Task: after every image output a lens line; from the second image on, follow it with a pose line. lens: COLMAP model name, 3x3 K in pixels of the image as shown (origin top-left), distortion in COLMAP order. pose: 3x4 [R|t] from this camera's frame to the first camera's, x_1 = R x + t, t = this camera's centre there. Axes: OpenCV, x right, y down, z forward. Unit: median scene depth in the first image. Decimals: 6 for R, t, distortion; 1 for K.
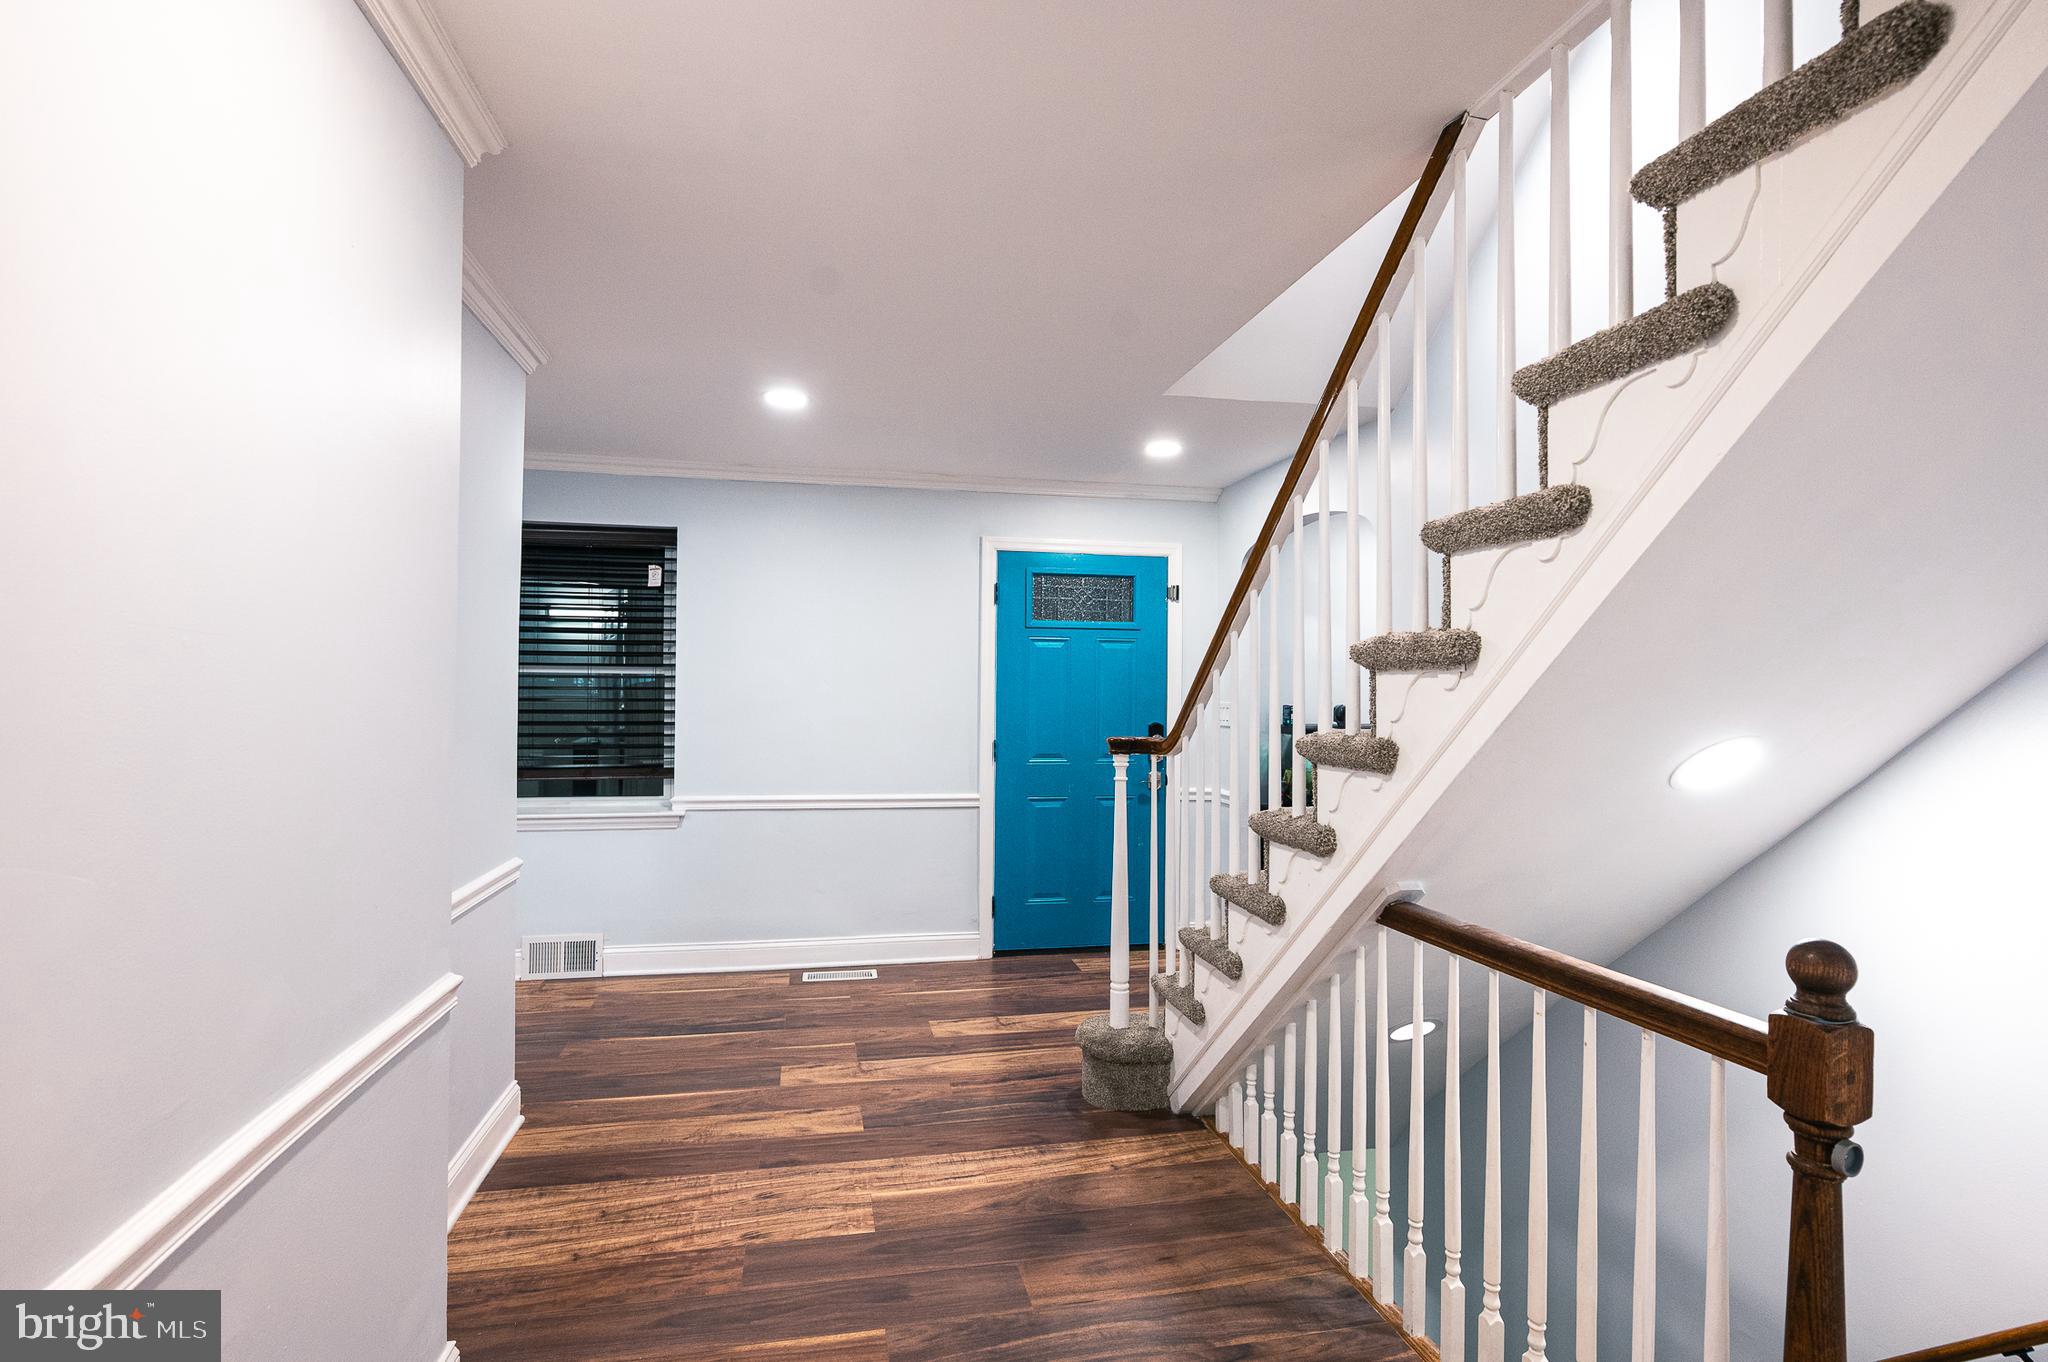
lens RADIAL K [[1014.4, 0, 1019.3], [0, 1014.4, 680.9], [0, 0, 1]] dist [0.000986, 0.003055]
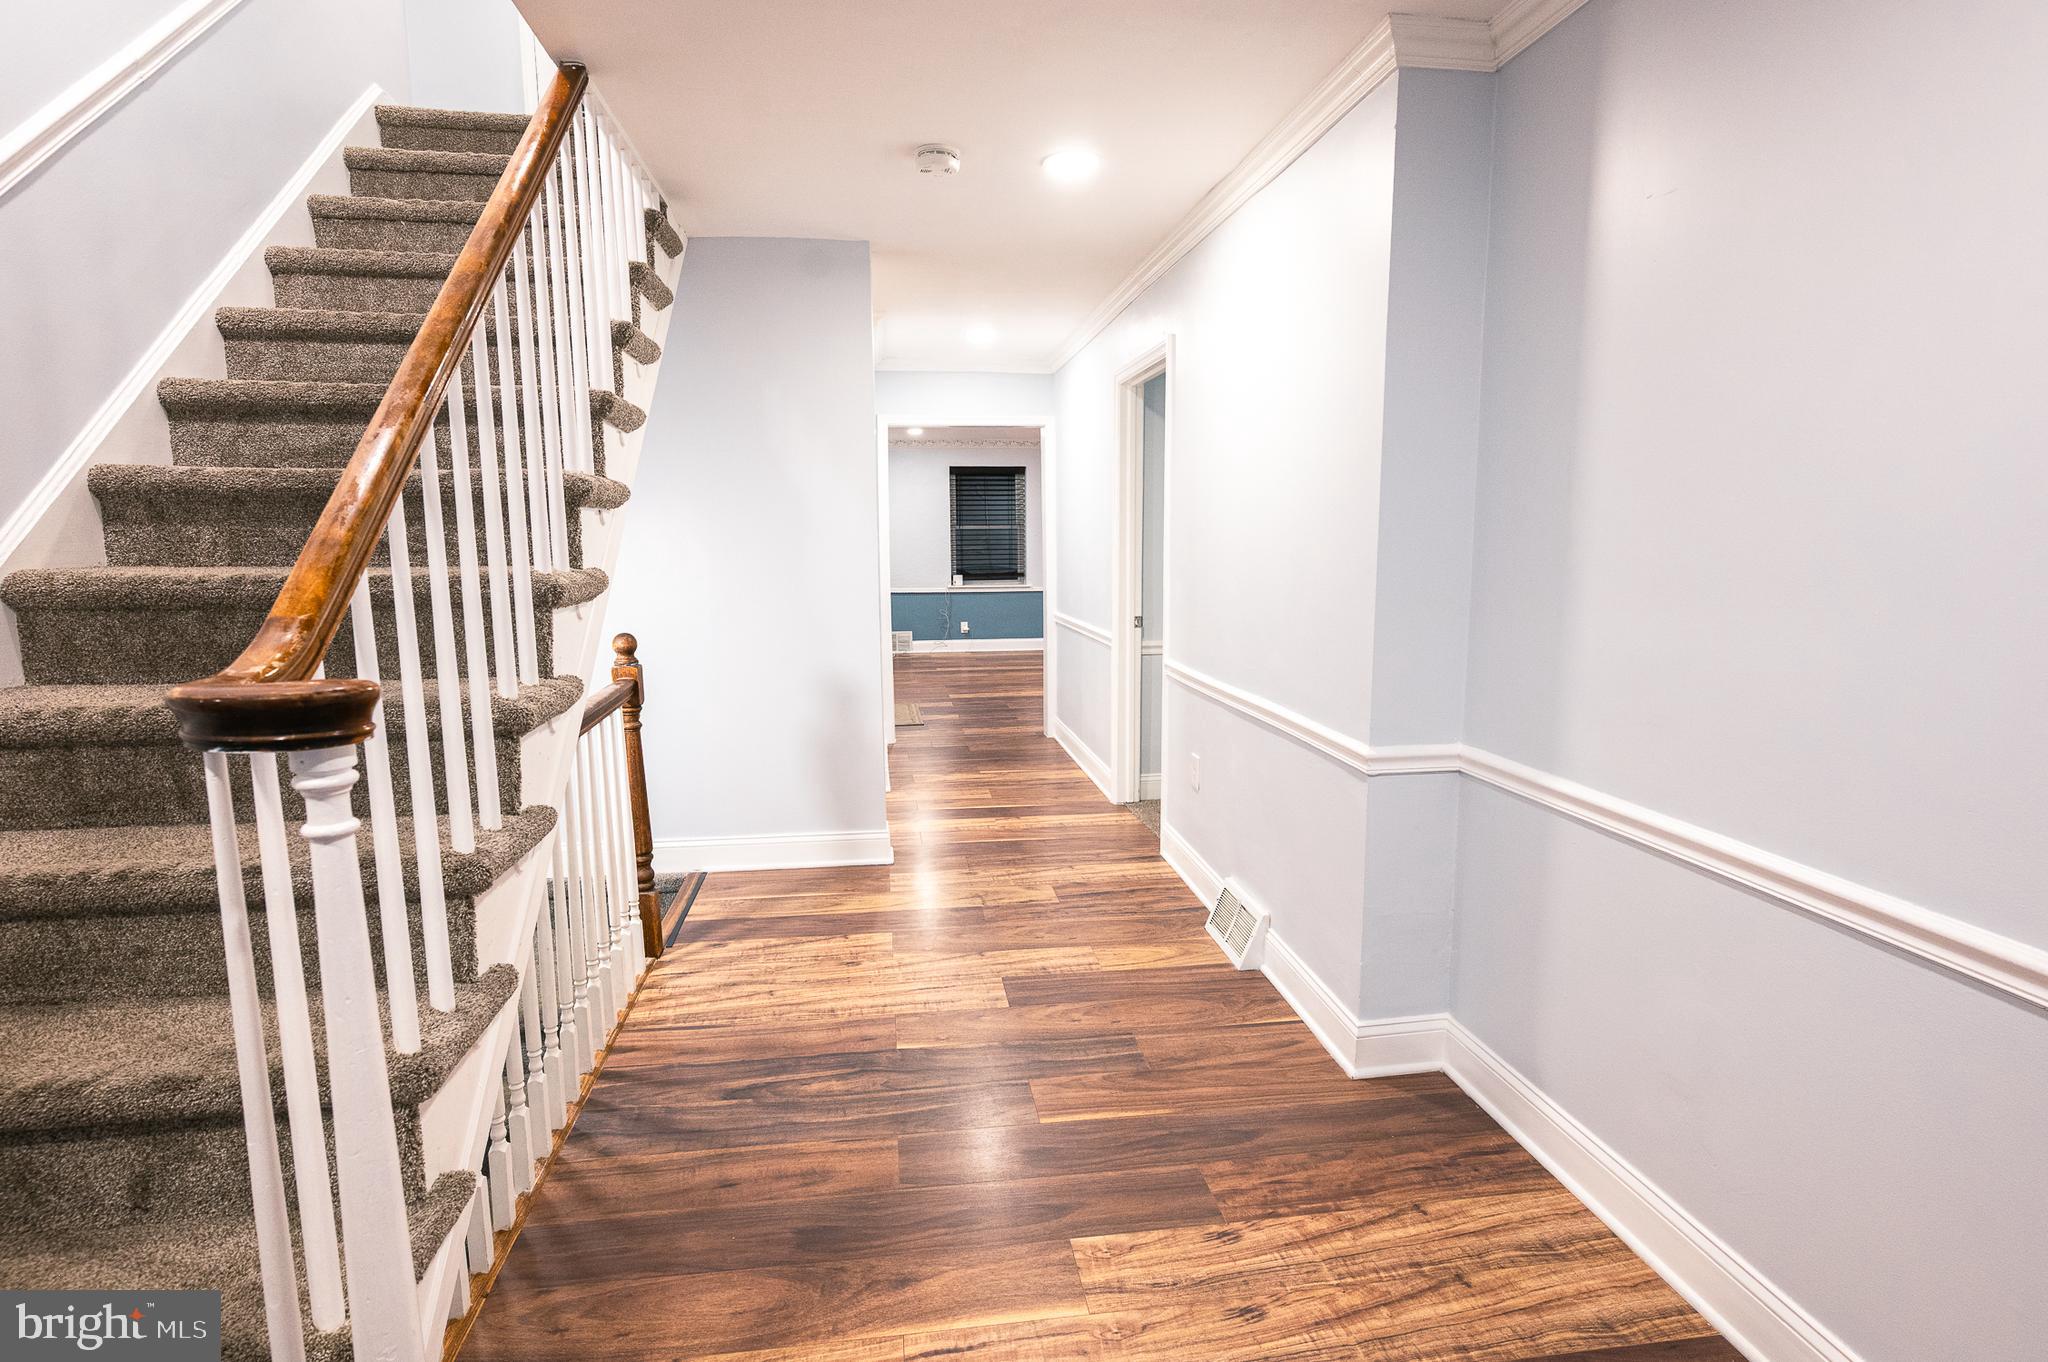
lens RADIAL K [[1014.4, 0, 1014.2], [0, 1014.4, 686.9], [0, 0, 1]] dist [0.000986, 0.003055]
pose [[-0.997228, -0.011263, 0.073545, -0.156378], [-0.001076, 0.990555, 0.137112, 0.026421], [-0.074395, 0.136653, -0.987821, 1.750756]]
